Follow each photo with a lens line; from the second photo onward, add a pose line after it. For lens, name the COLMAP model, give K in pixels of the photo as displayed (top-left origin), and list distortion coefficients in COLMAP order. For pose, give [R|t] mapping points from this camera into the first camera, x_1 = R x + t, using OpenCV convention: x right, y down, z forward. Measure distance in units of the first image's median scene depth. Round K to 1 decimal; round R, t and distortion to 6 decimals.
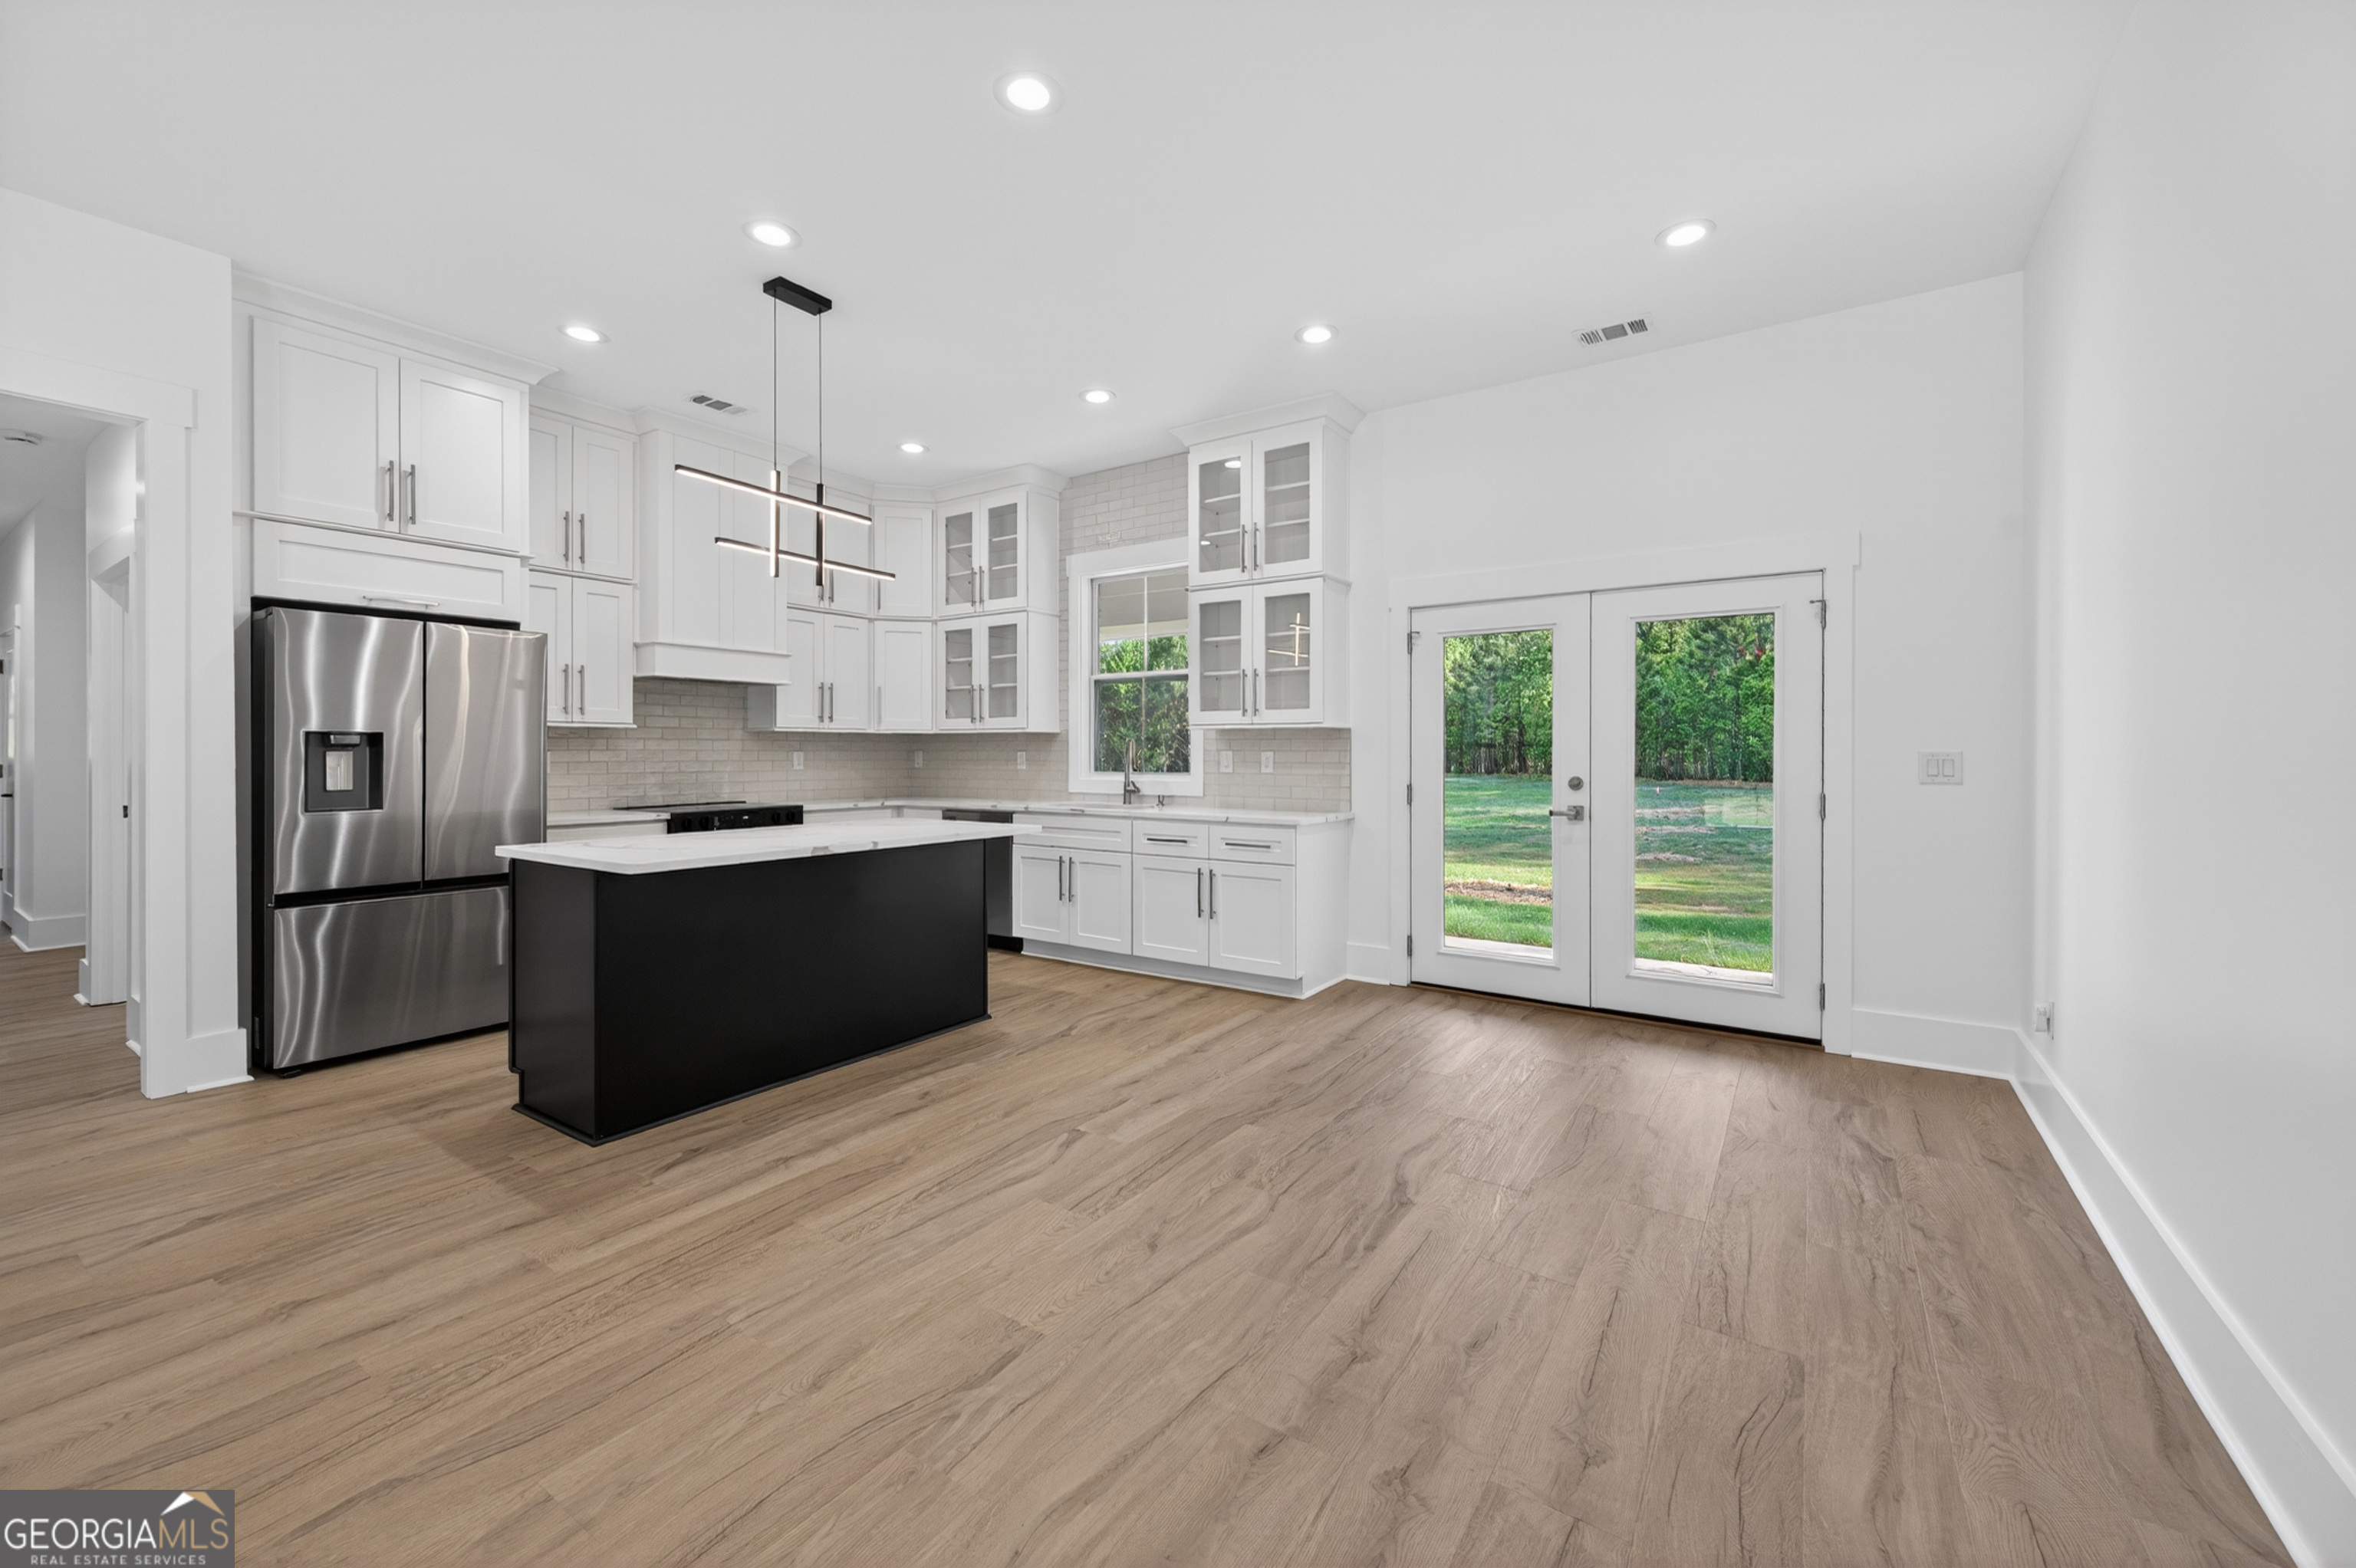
lens RADIAL K [[938.6, 0, 1167.6], [0, 938.6, 771.4], [0, 0, 1]] dist [0.008848, -0.004040]
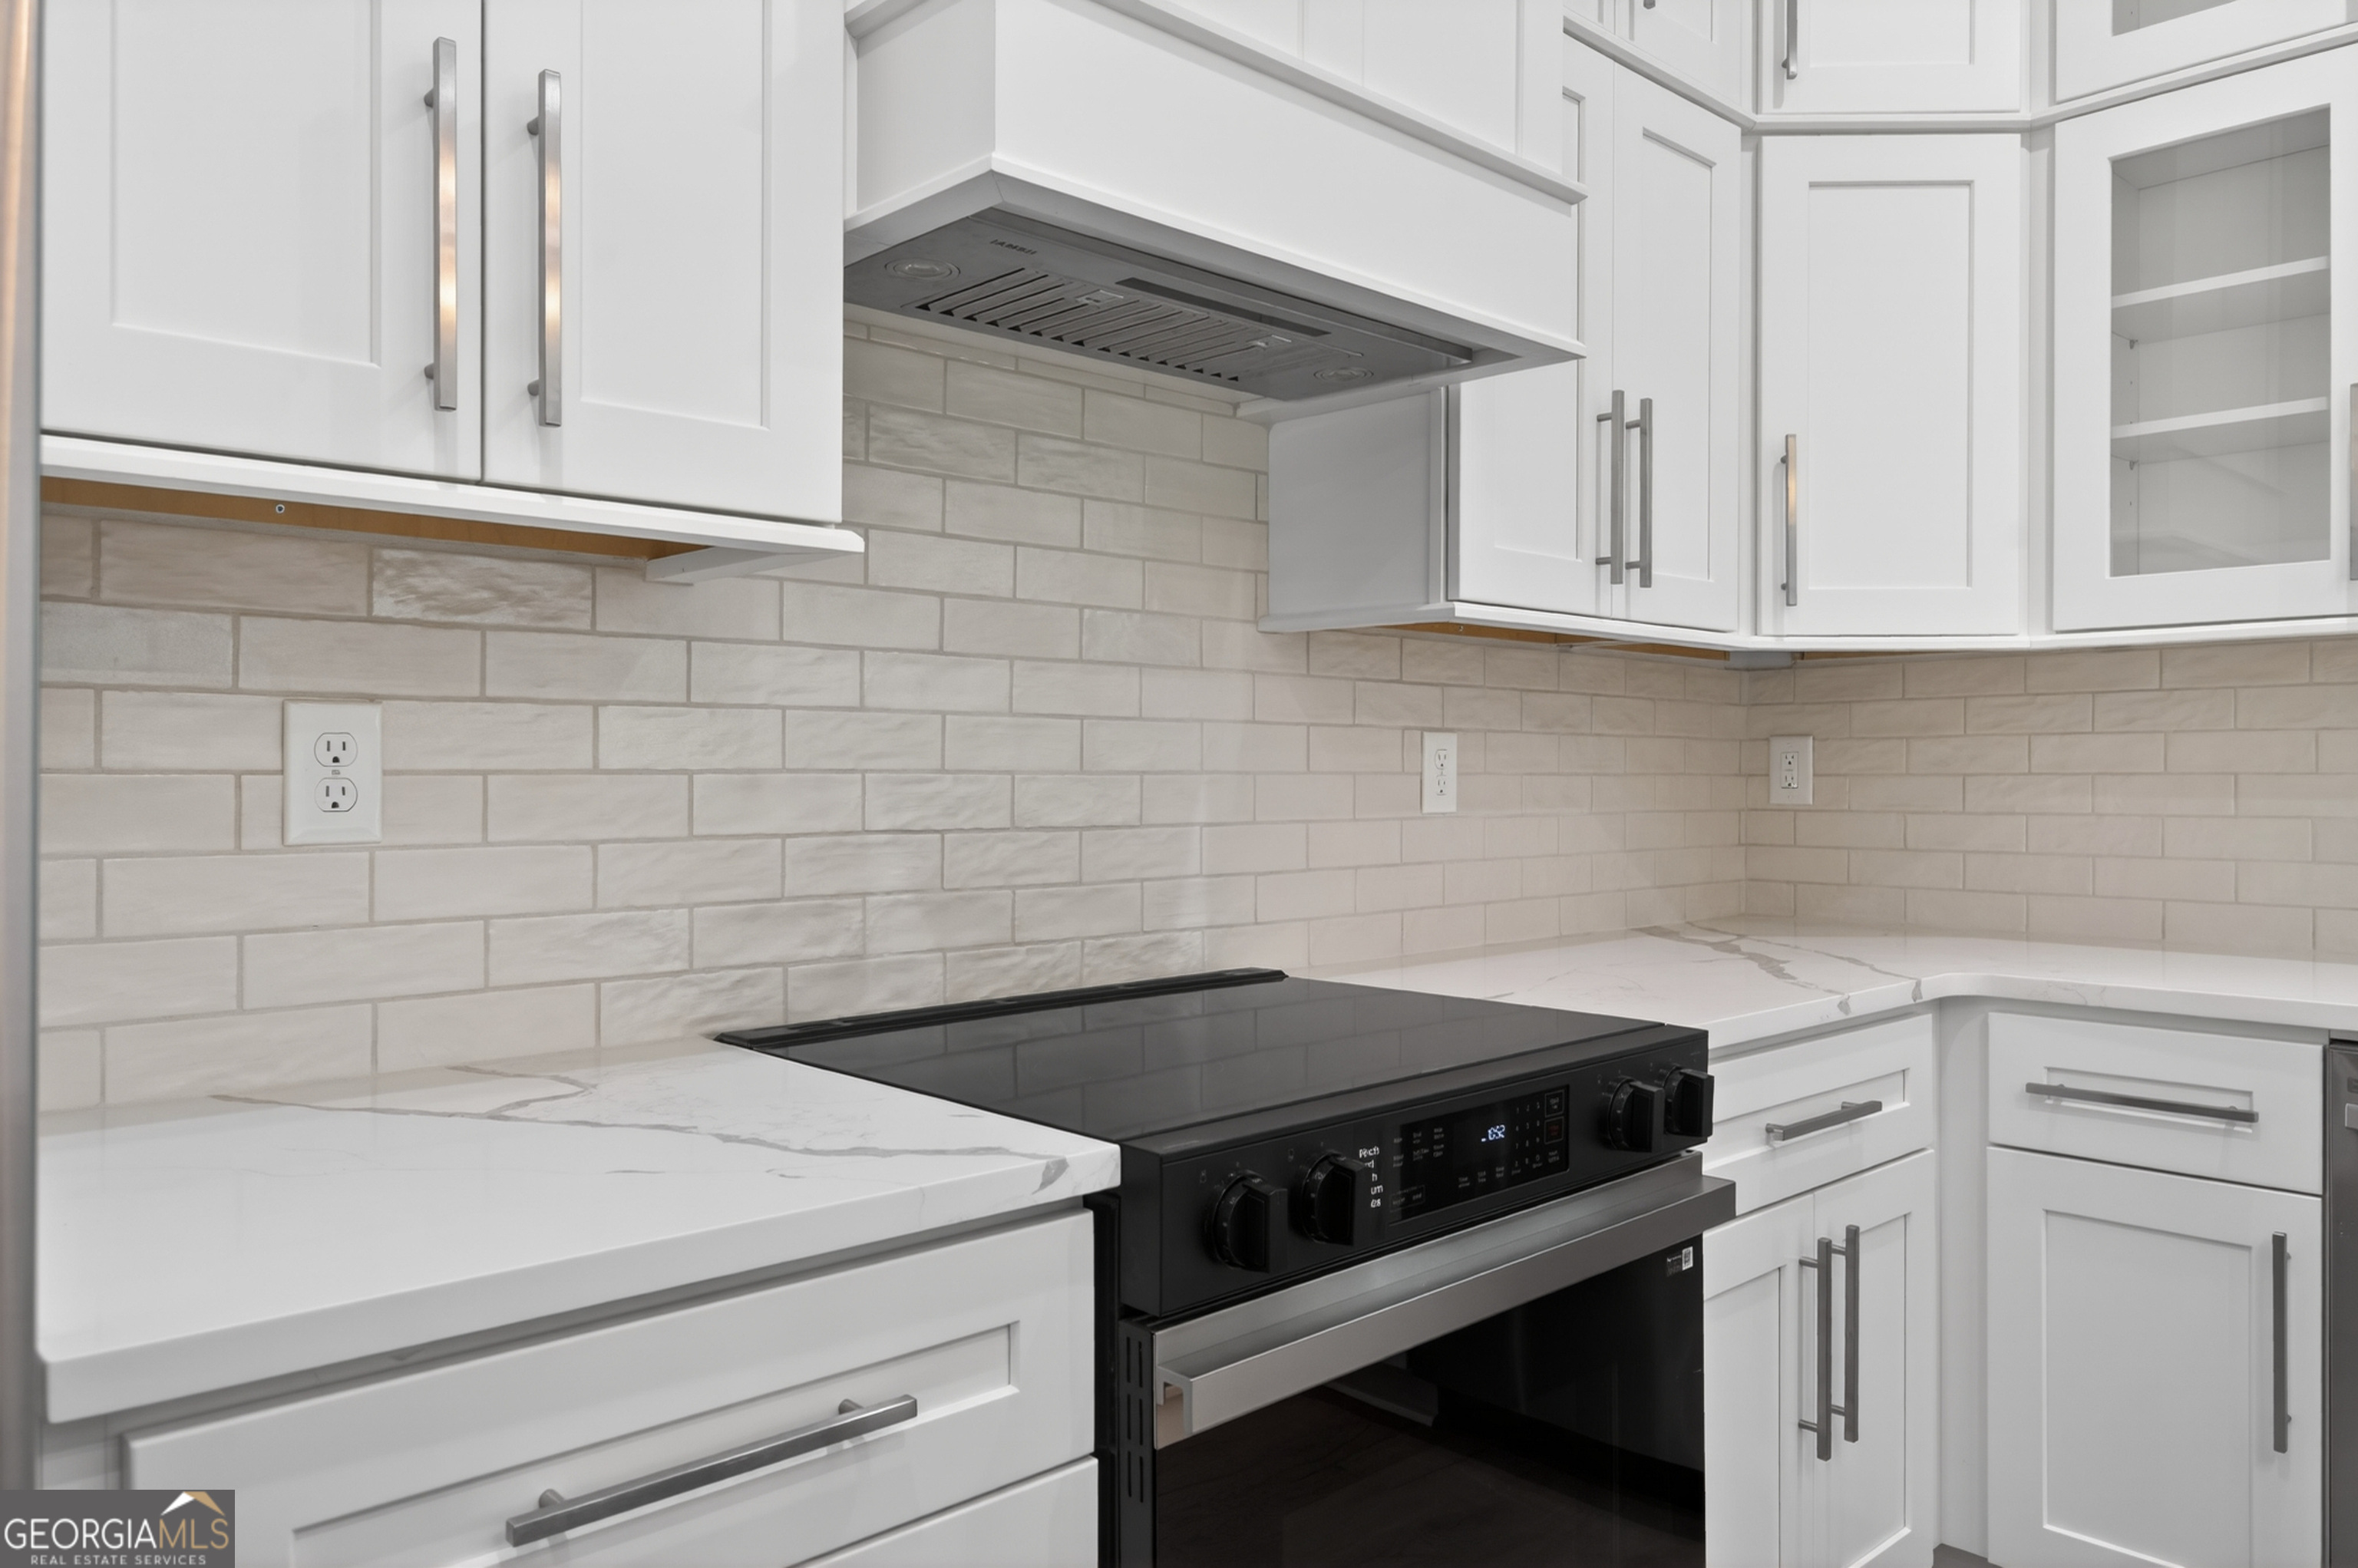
lens RADIAL K [[1642.8, 0, 1179.0], [0, 1642.8, 784.0], [0, 0, 1]] dist [0.004556, 0.000858]
pose [[0.977340, 0.000173, -0.211675, -0.477377], [-0.003185, 0.999898, -0.013887, -0.004173], [0.211651, 0.014247, 0.977241, 0.780475]]
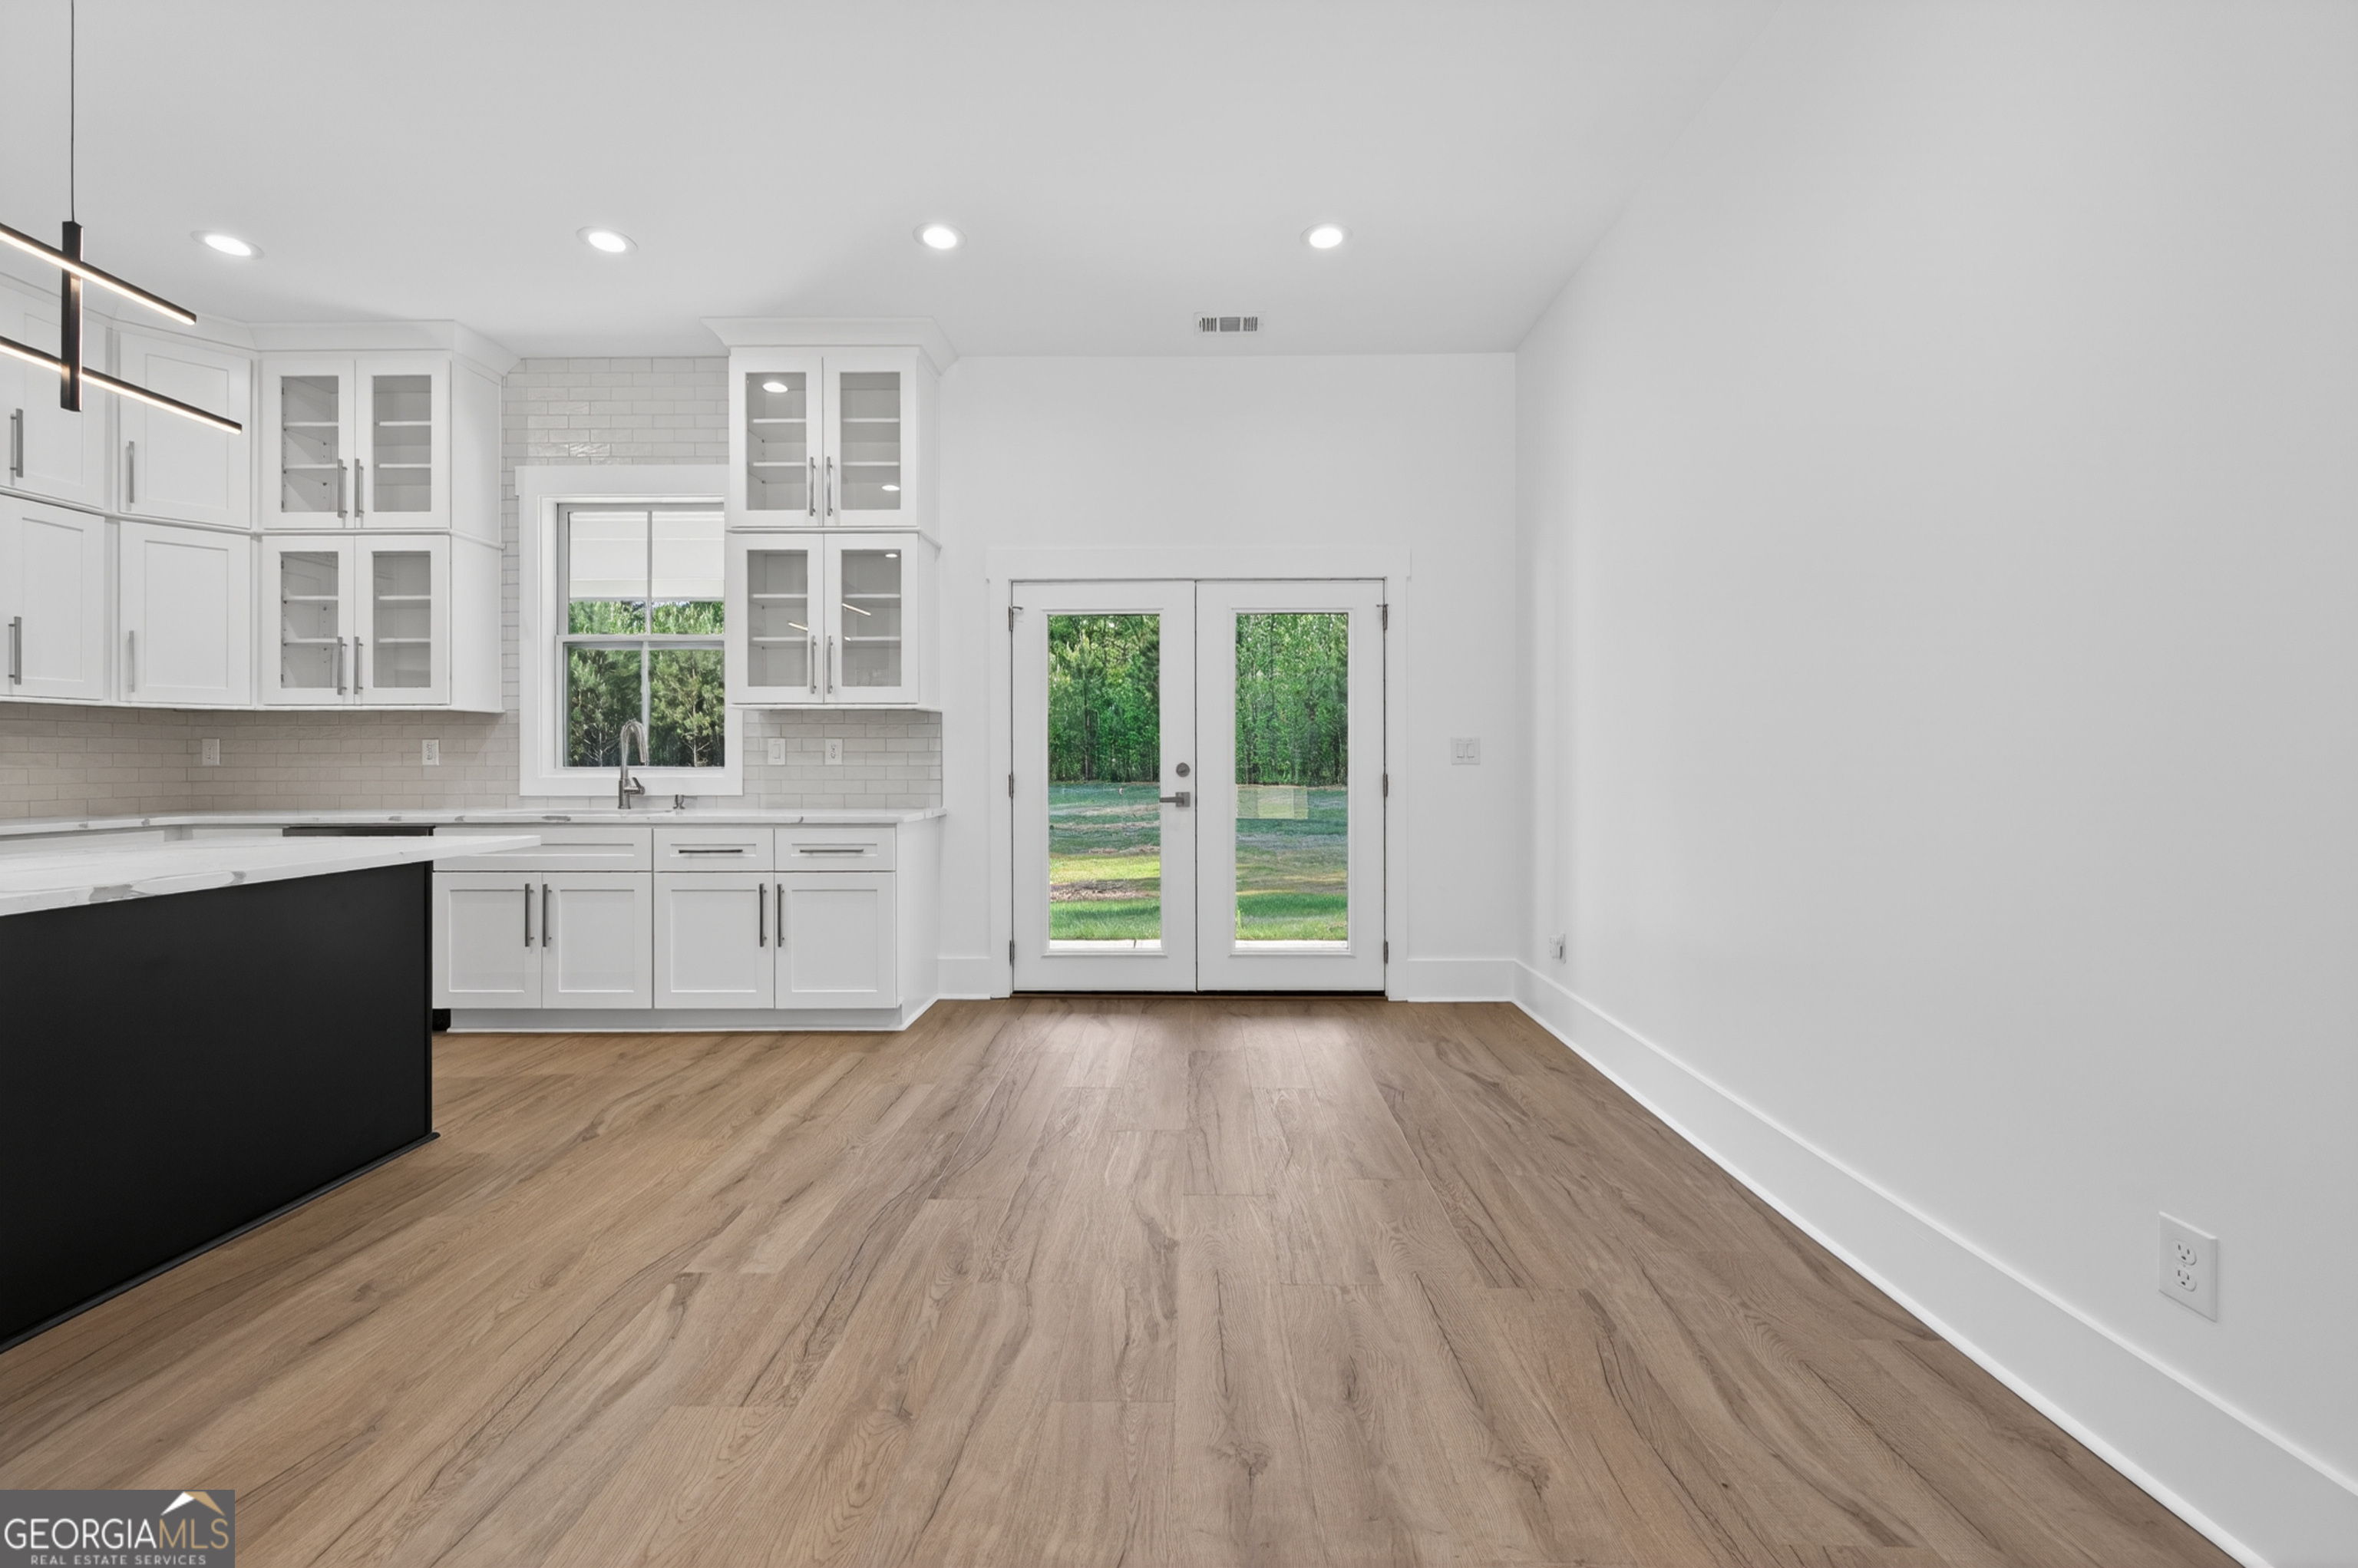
lens RADIAL K [[939.4, 0, 1168.6], [0, 939.4, 771.4], [0, 0, 1]] dist [0.008848, -0.004040]
pose [[0.828917, -0.006722, 0.559332, -0.123328], [0.013201, 0.999884, -0.007547, 0.019509], [-0.559217, 0.013640, 0.828909, 0.158481]]
